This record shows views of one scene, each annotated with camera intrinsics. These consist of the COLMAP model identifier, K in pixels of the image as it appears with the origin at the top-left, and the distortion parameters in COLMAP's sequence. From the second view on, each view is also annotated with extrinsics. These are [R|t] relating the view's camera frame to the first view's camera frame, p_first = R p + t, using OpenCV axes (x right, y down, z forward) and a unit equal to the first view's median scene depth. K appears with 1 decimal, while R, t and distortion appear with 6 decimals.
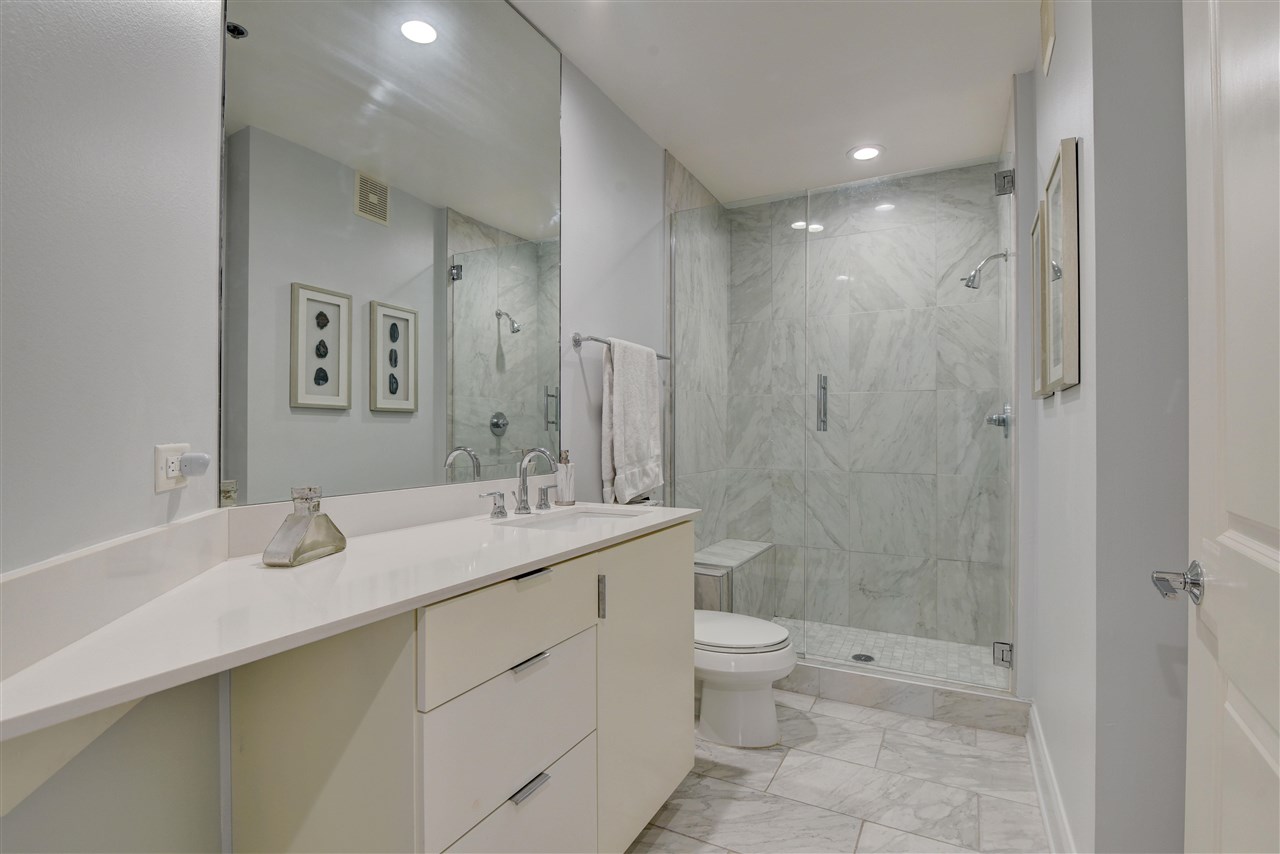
lens RADIAL K [[586.2, 0, 639.1], [0, 586.2, 427.7], [0, 0, 1]] dist [-0.014441, -0.002387]
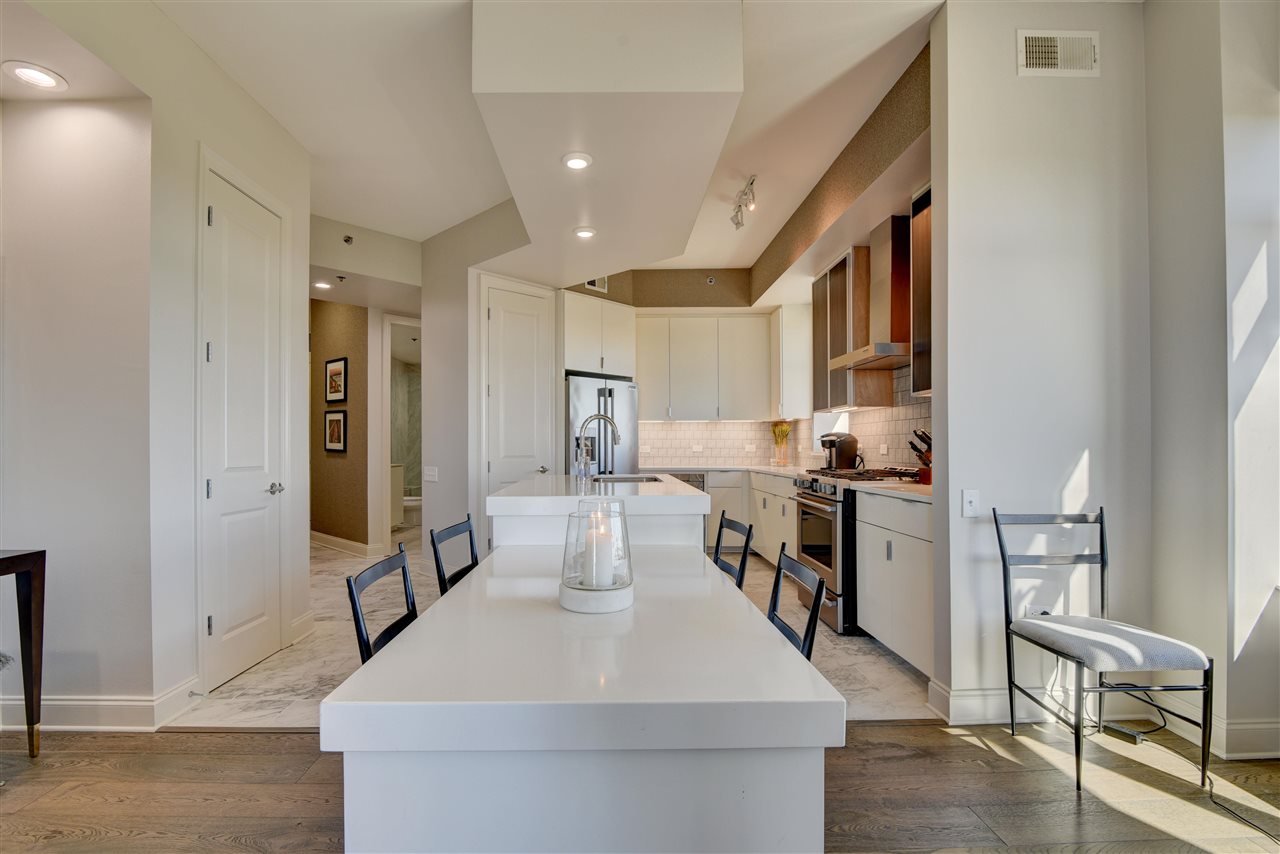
lens RADIAL K [[586.2, 0, 640.1], [0, 586.2, 433.4], [0, 0, 1]] dist [-0.014441, -0.002387]
pose [[0.845316, -0.001377, 0.534265, -0.385089], [0.003506, 0.999989, -0.002971, -0.039644], [-0.534256, 0.004384, 0.845312, -1.856845]]
